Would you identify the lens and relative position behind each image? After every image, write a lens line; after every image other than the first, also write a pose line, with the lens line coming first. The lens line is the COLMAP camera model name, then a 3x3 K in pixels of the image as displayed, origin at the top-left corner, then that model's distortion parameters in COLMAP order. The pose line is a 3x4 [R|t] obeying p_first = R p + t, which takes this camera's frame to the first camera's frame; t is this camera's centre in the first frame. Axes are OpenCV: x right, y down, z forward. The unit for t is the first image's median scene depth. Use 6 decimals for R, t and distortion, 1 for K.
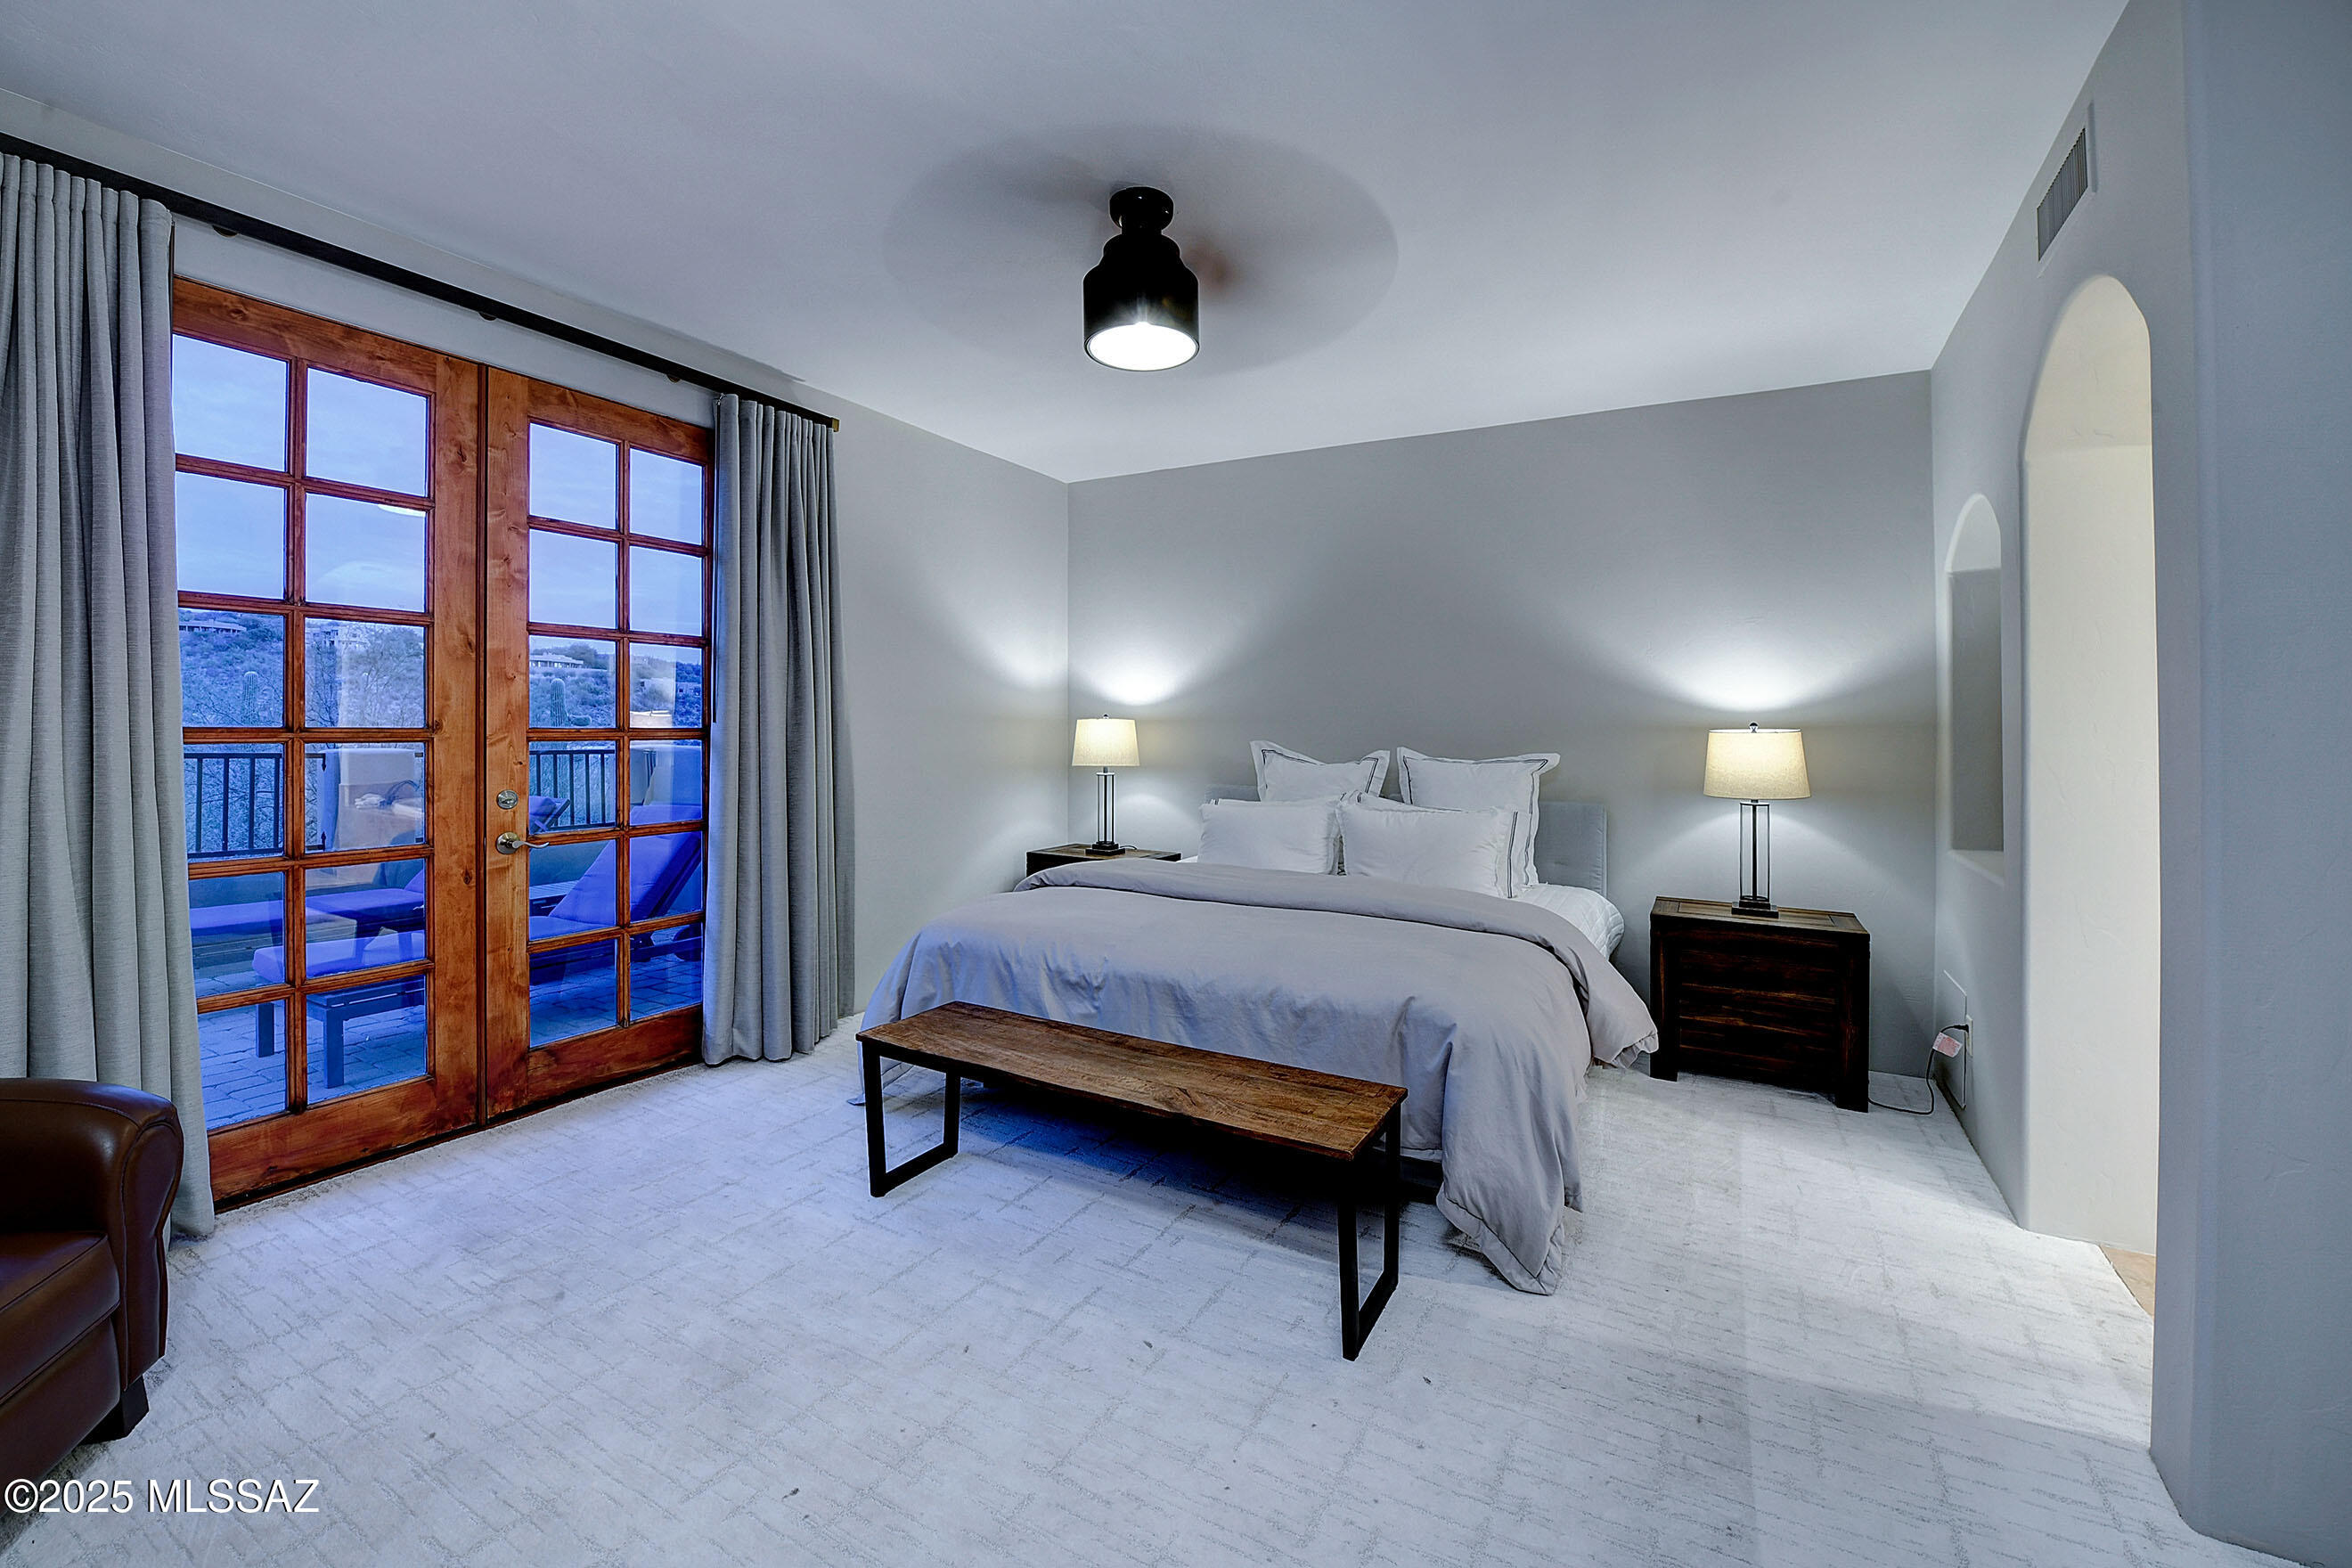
lens RADIAL K [[1029.8, 0, 1148.8], [0, 1029.8, 752.8], [0, 0, 1]] dist [-0.015286, -0.005007]
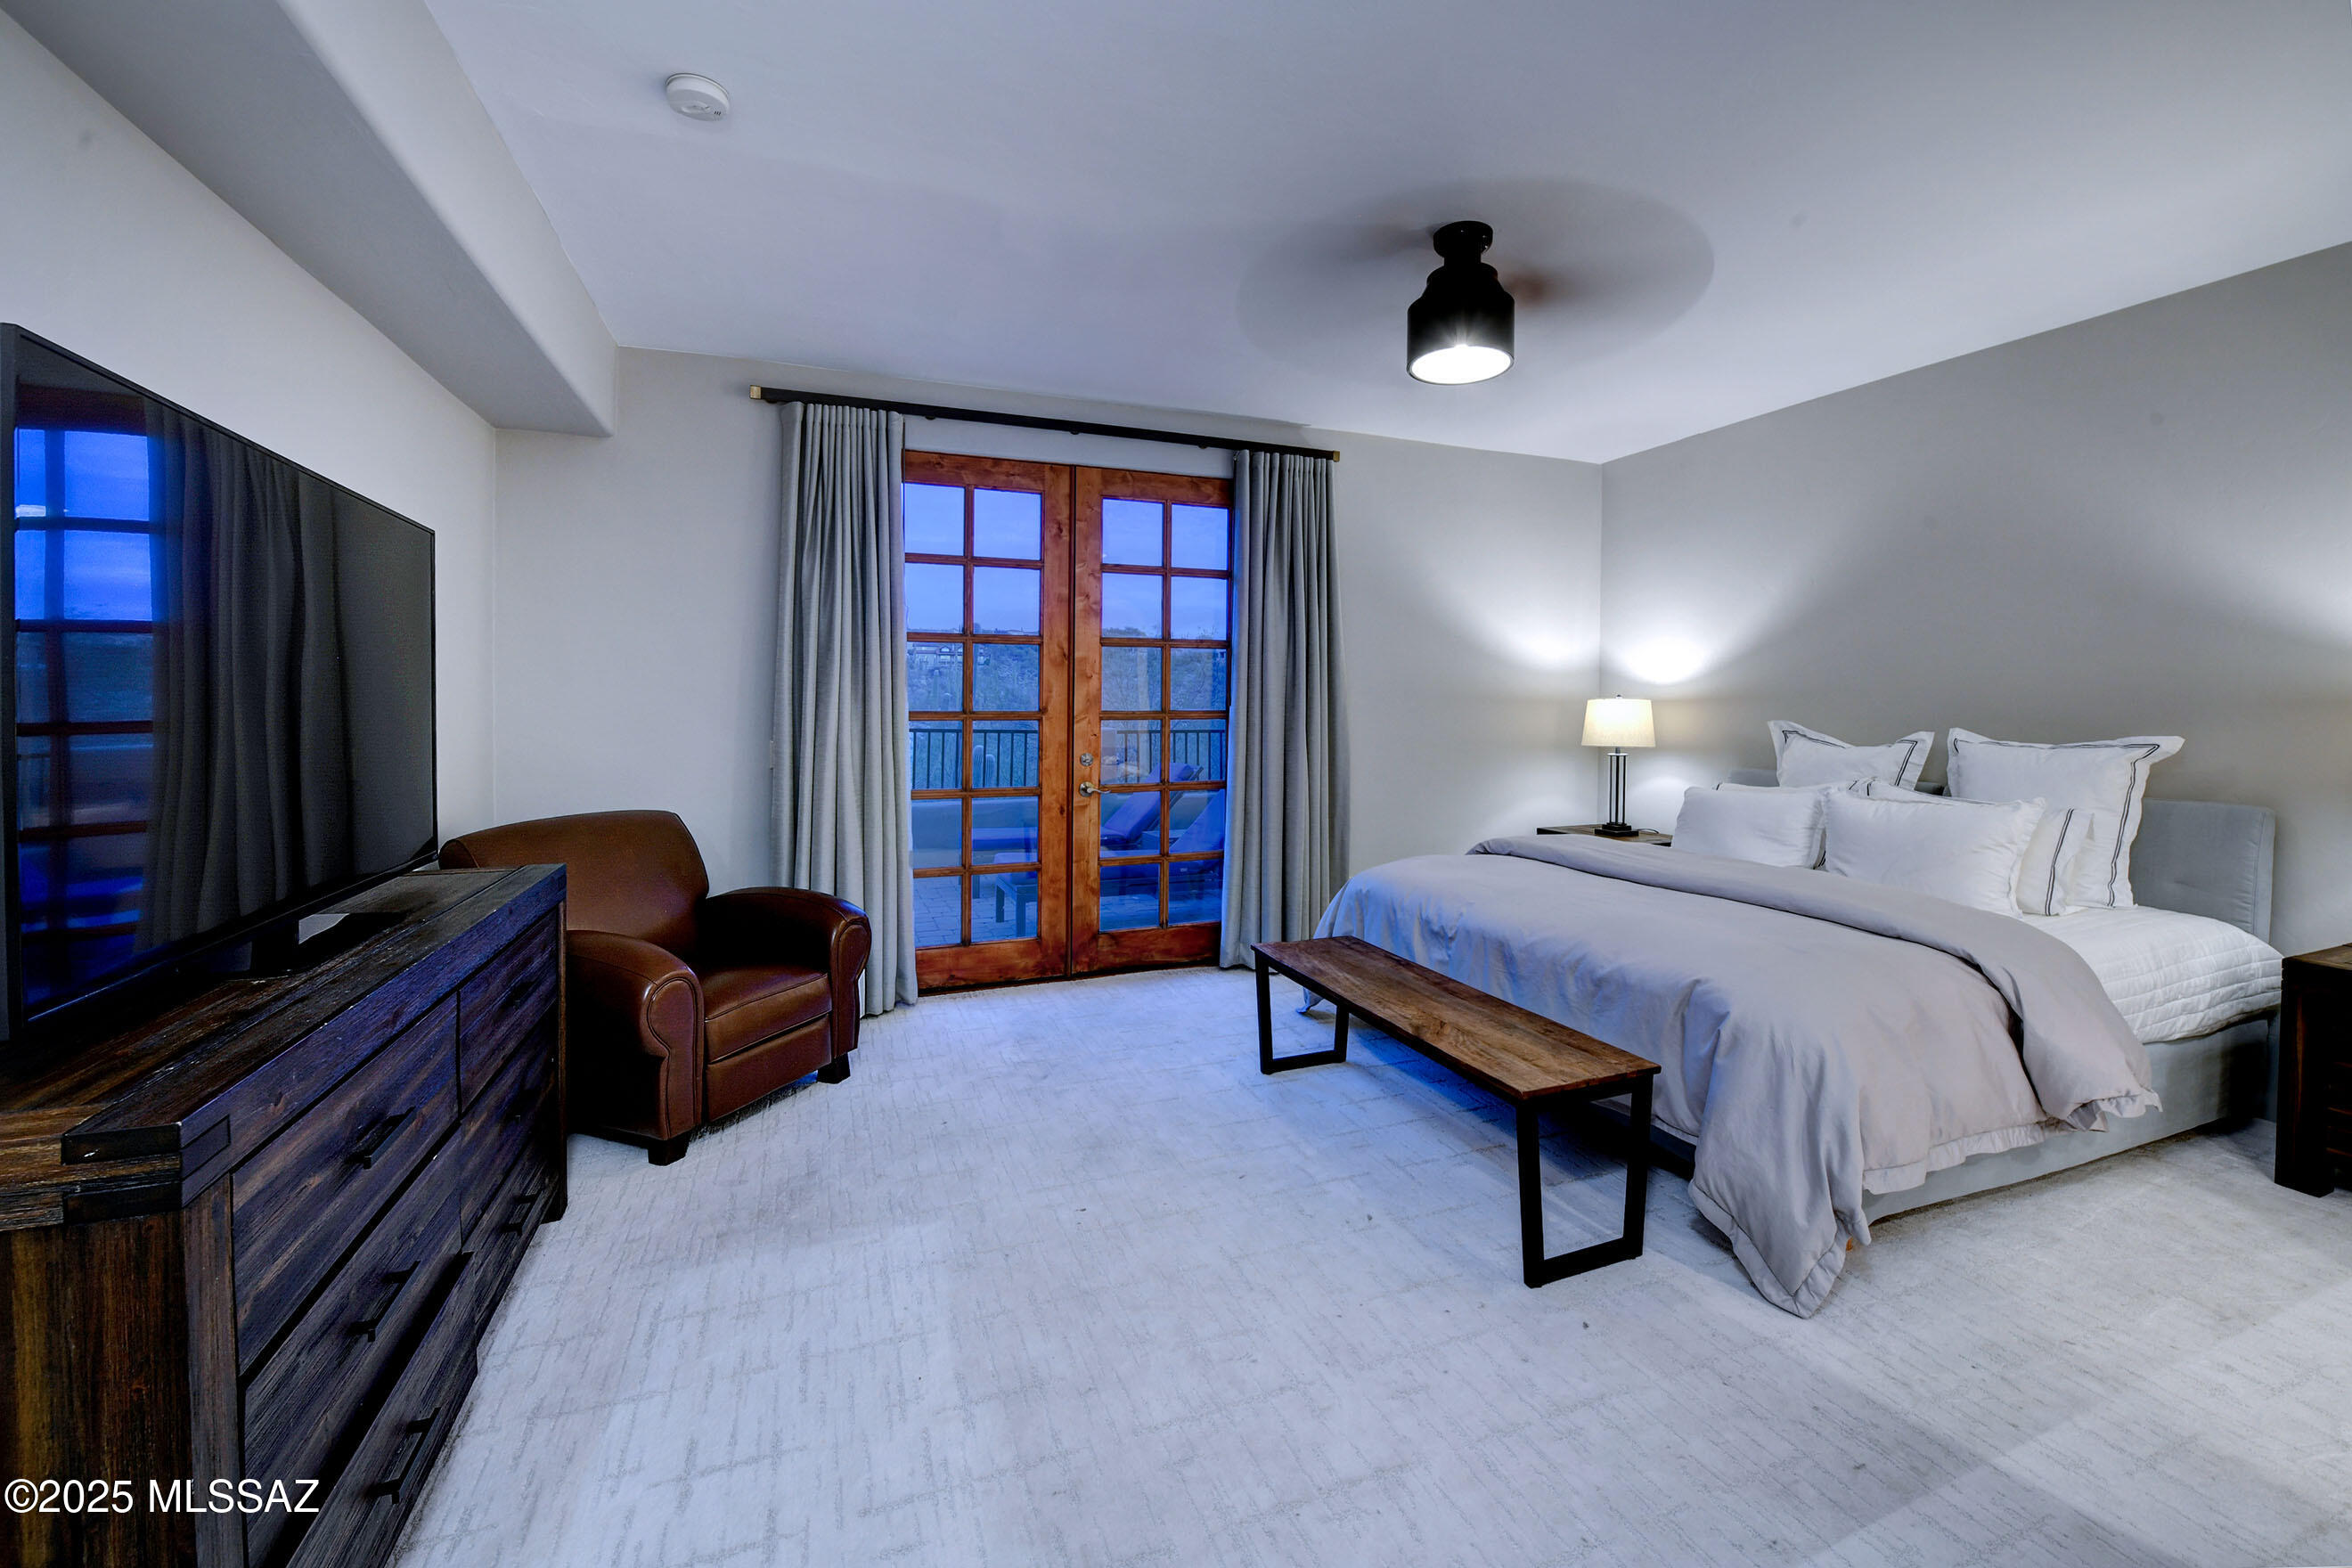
lens RADIAL K [[988.4, 0, 1142.4], [0, 988.4, 745.5], [0, 0, 1]] dist [-0.012446, -0.003877]
pose [[0.767771, 0.015242, -0.640543, 0.362995], [-0.009325, 0.999877, 0.012615, 0.007295], [0.640657, -0.003712, 0.767819, -0.040260]]
